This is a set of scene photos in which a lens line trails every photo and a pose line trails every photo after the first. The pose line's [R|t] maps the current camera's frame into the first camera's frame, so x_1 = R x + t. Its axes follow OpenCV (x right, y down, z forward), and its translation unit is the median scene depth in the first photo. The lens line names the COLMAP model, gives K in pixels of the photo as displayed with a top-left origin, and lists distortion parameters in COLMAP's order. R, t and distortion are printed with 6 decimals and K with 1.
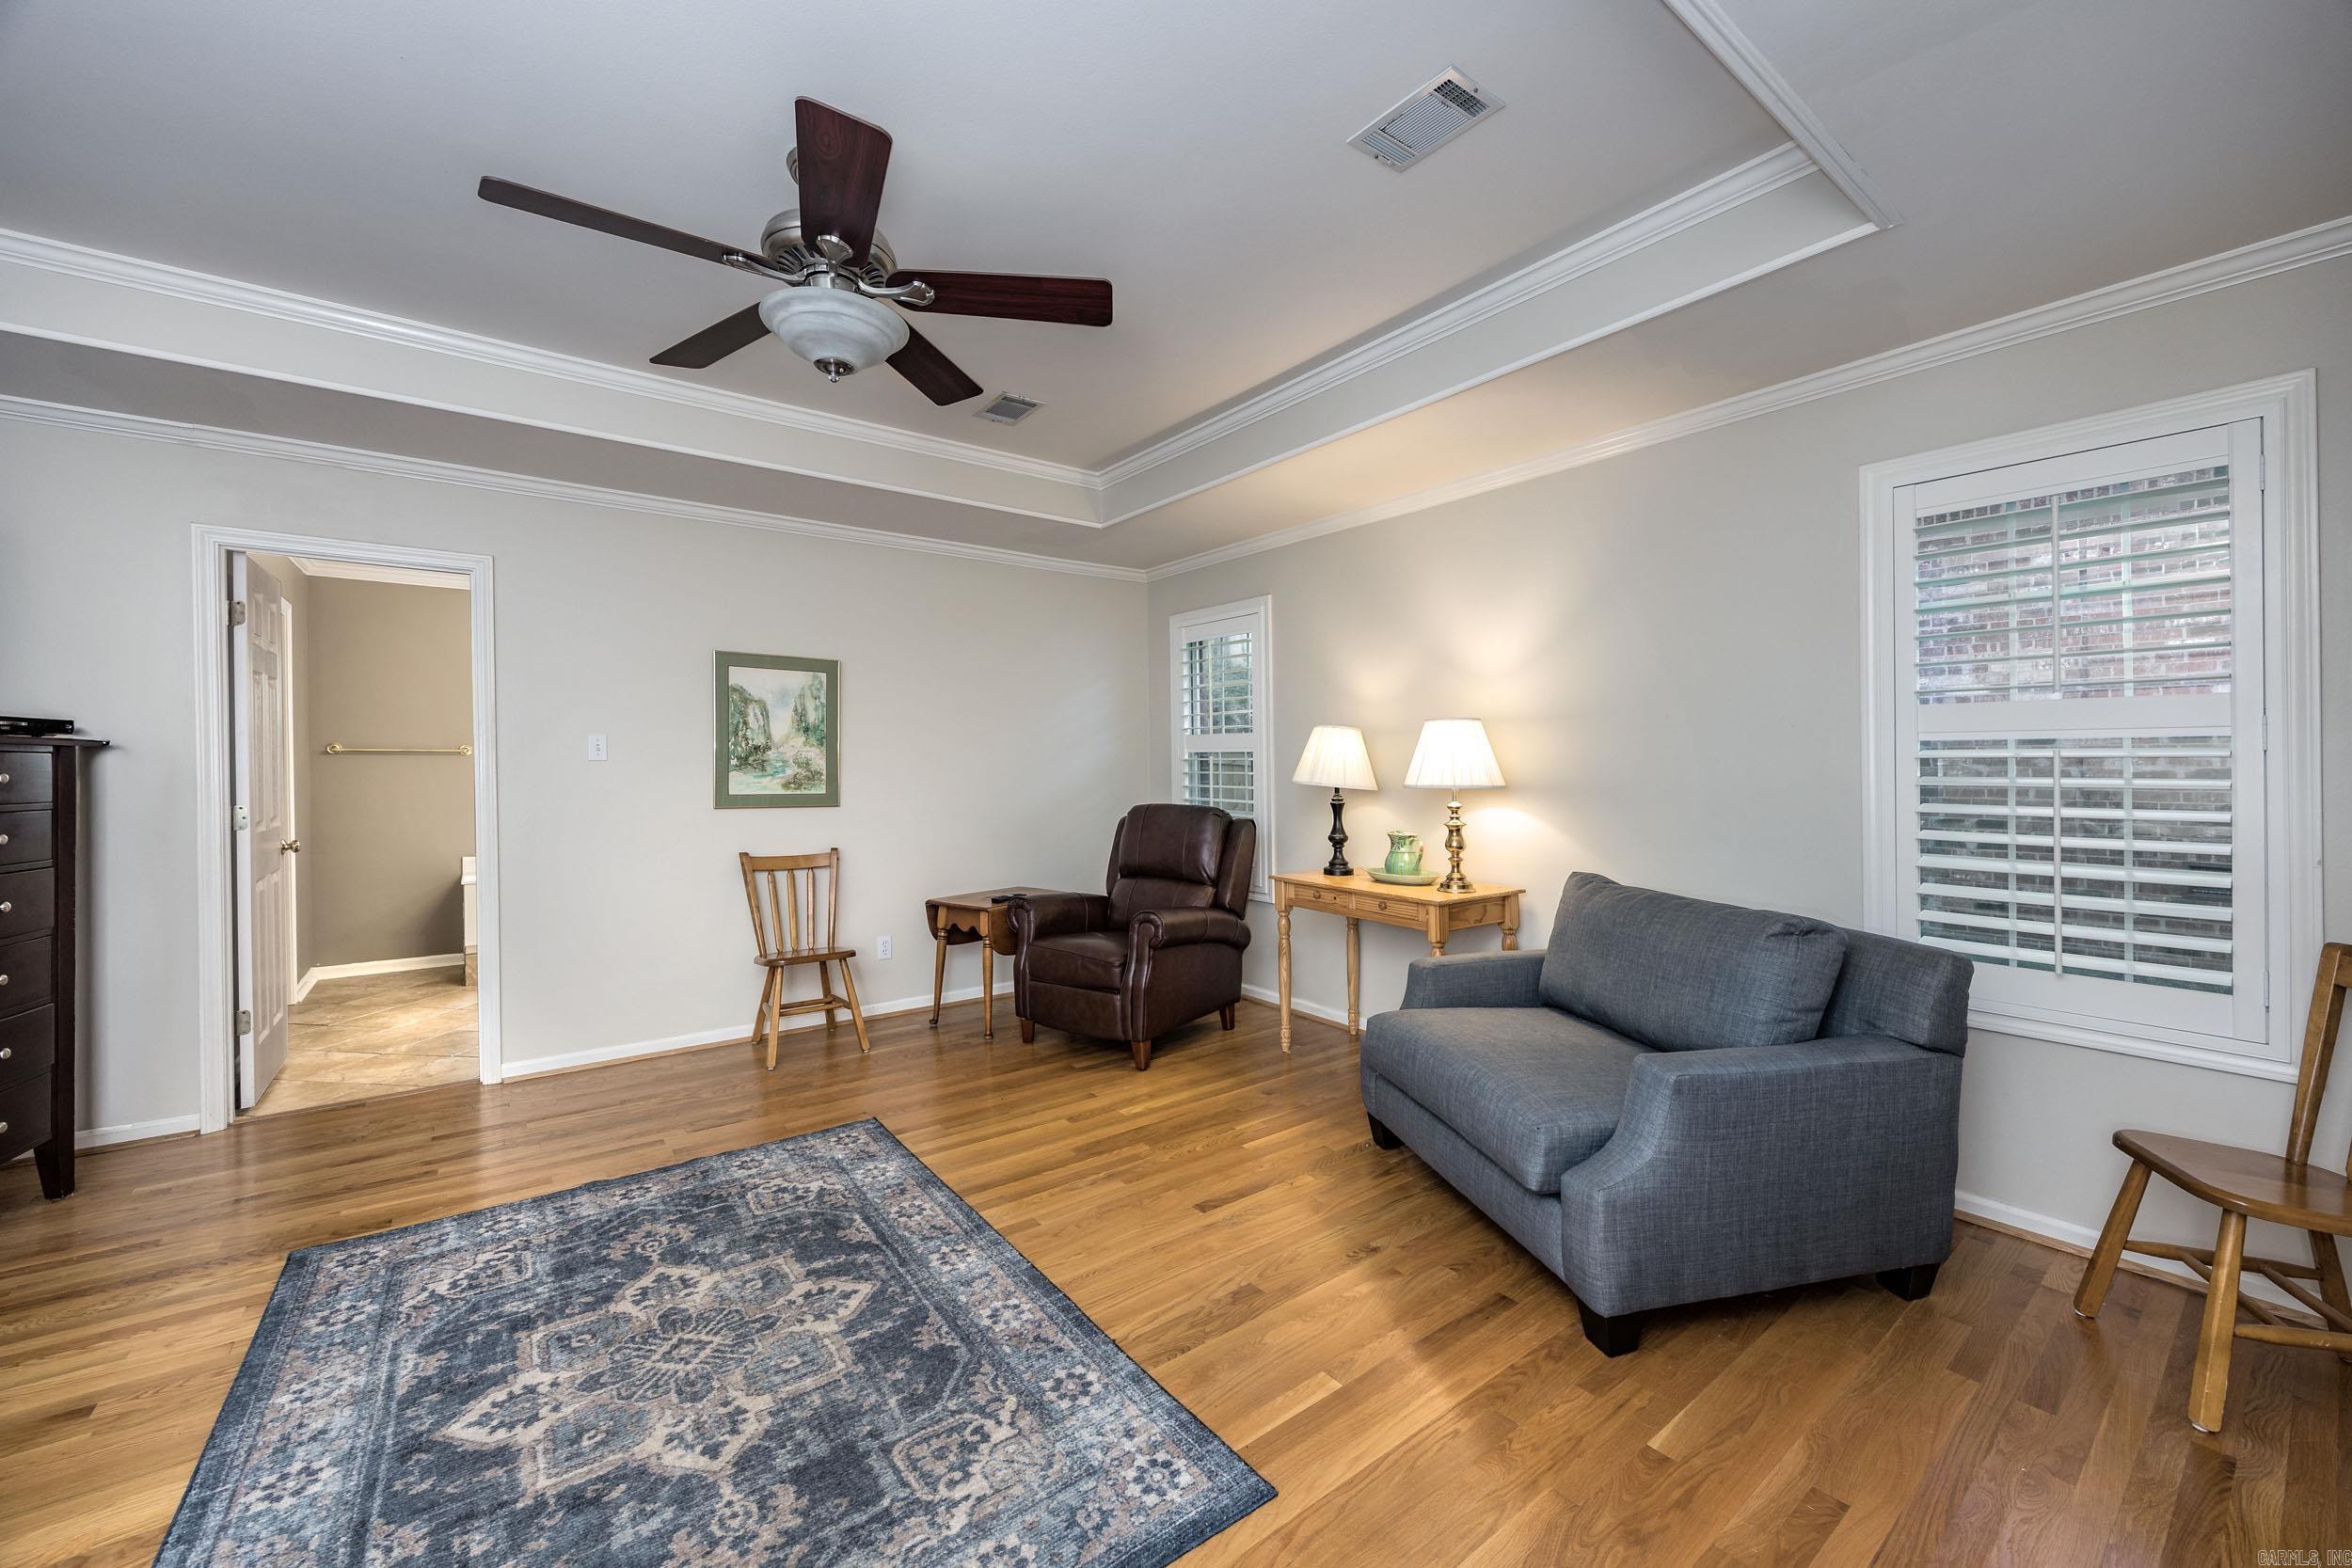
lens RADIAL K [[910.6, 0, 1182.7], [0, 910.6, 777.3], [0, 0, 1]] dist [0.000301, -0.000314]
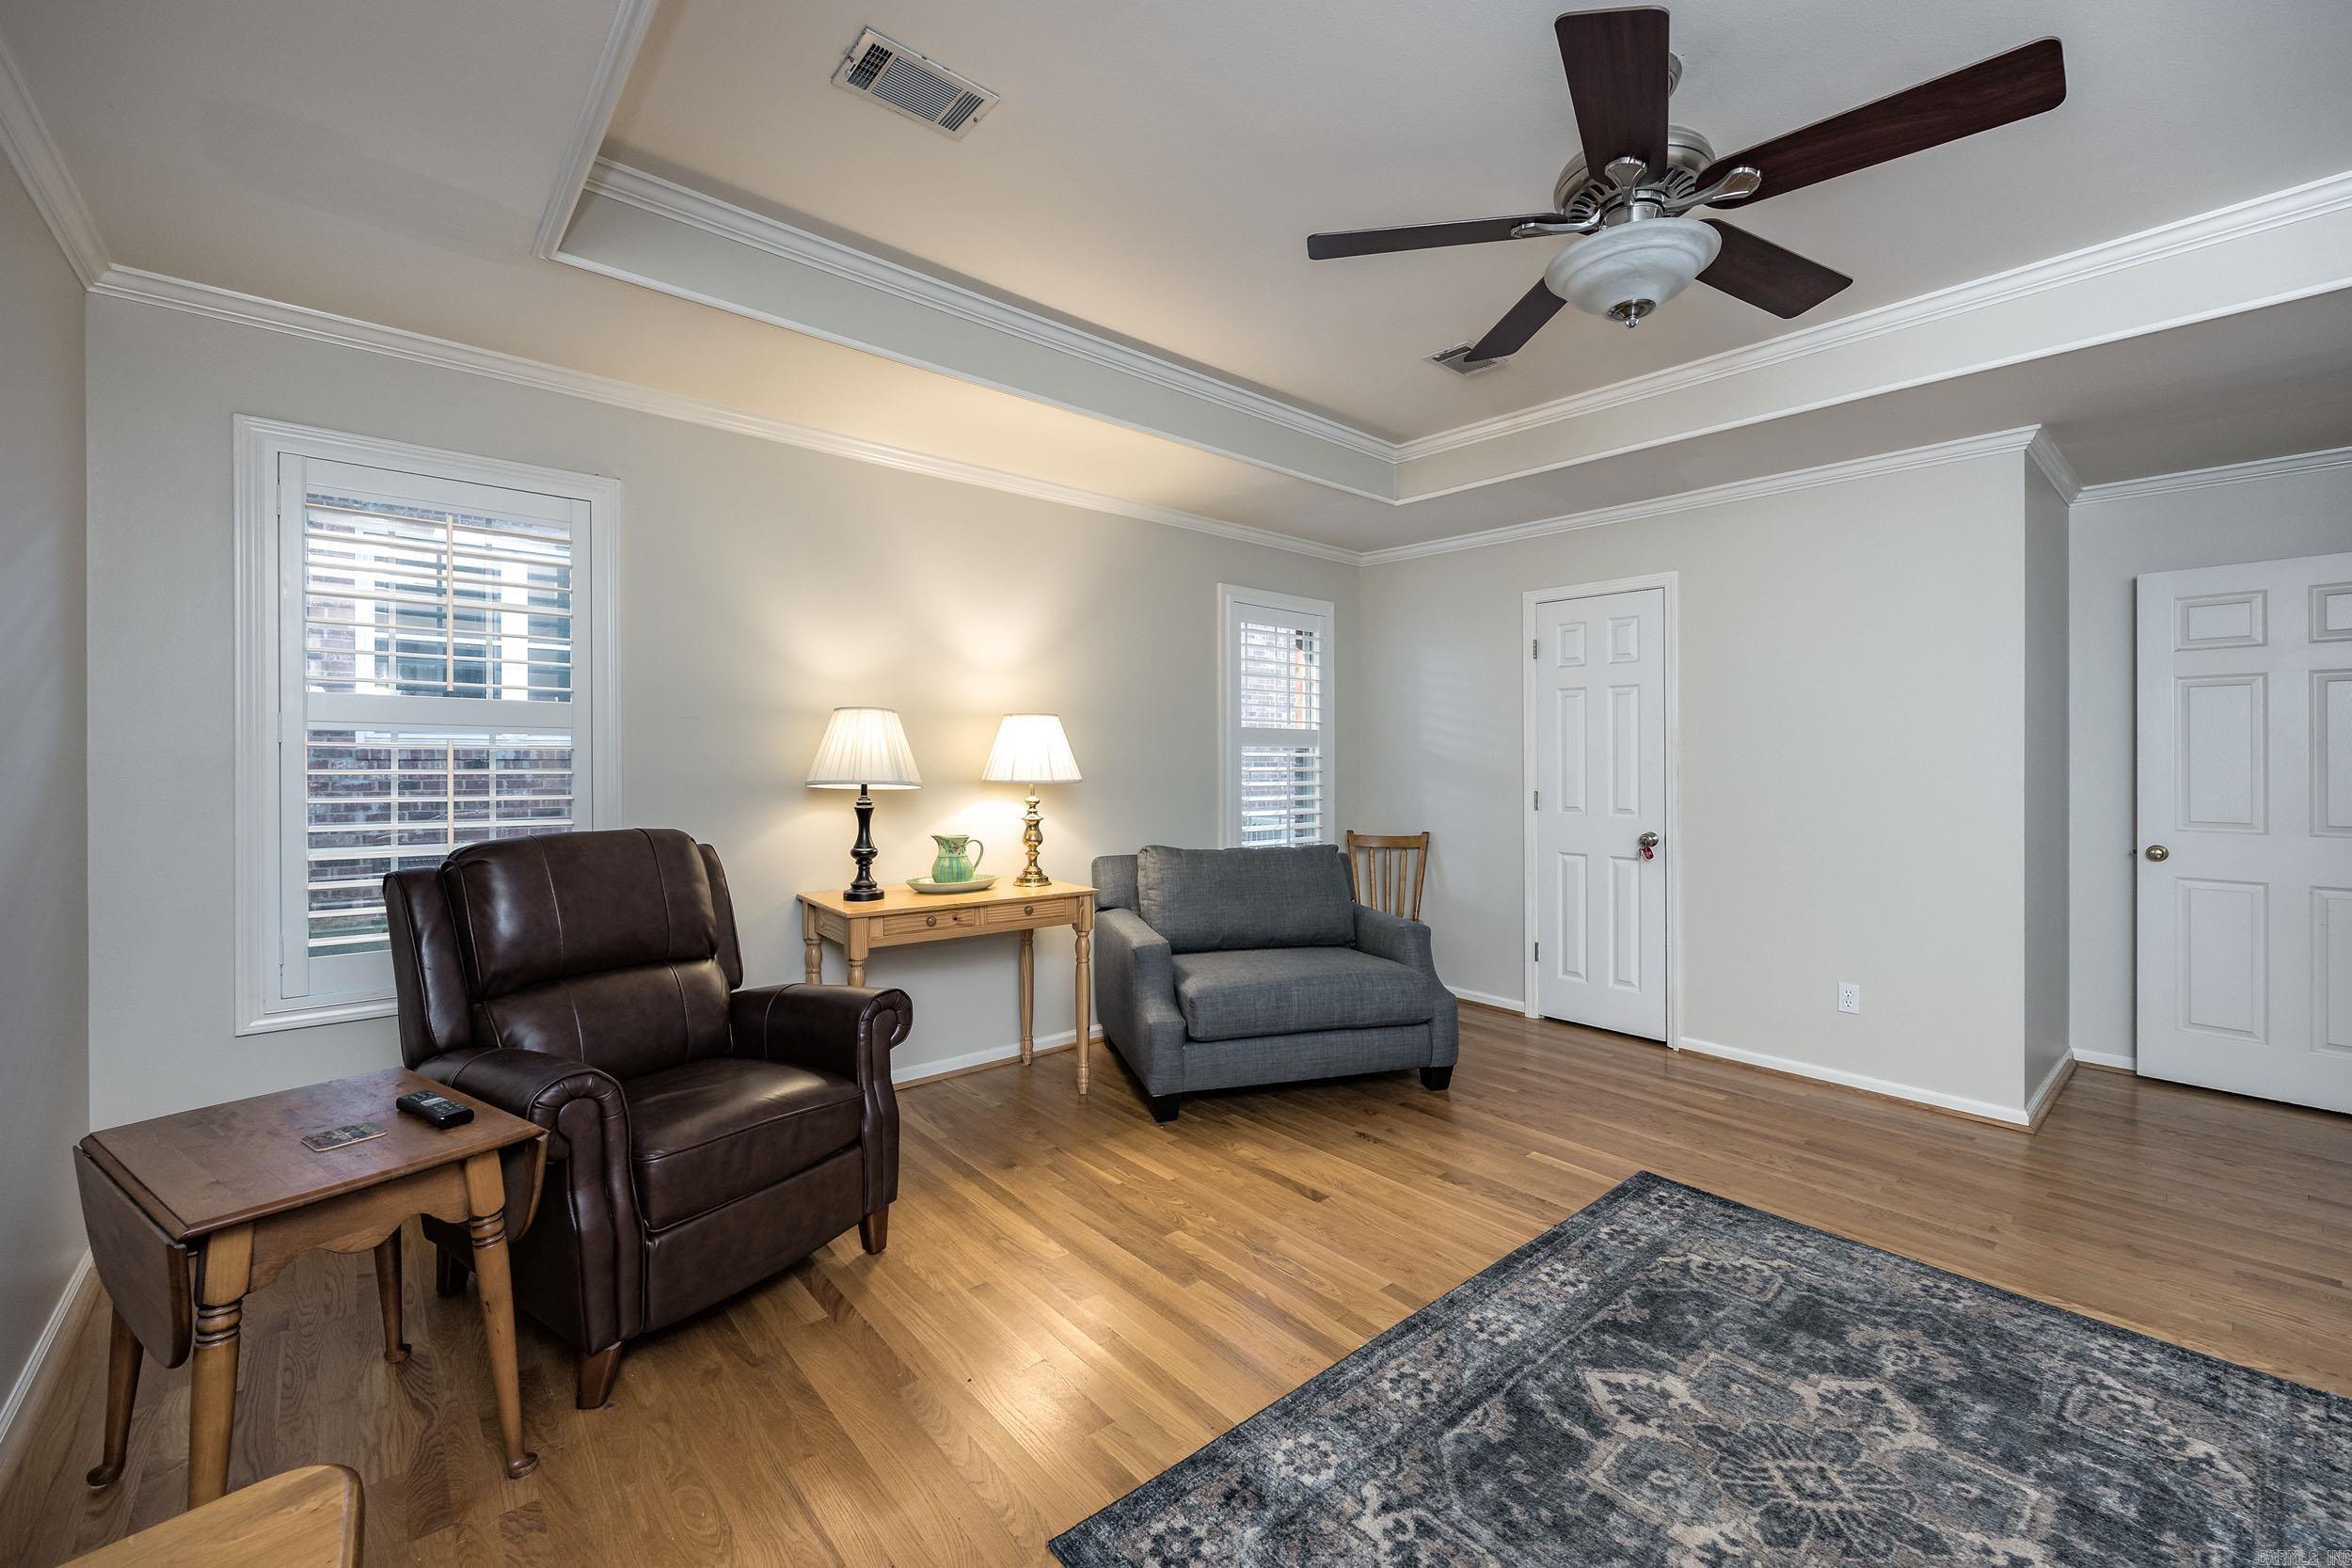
lens RADIAL K [[944.8, 0, 1183.1], [0, 944.8, 762.2], [0, 0, 1]] dist [-0.000100, -0.000289]
pose [[-0.061014, -0.003600, 0.998130, -1.264756], [0.005191, 0.999979, 0.003924, -0.024020], [-0.998123, 0.005421, -0.060994, 1.501344]]
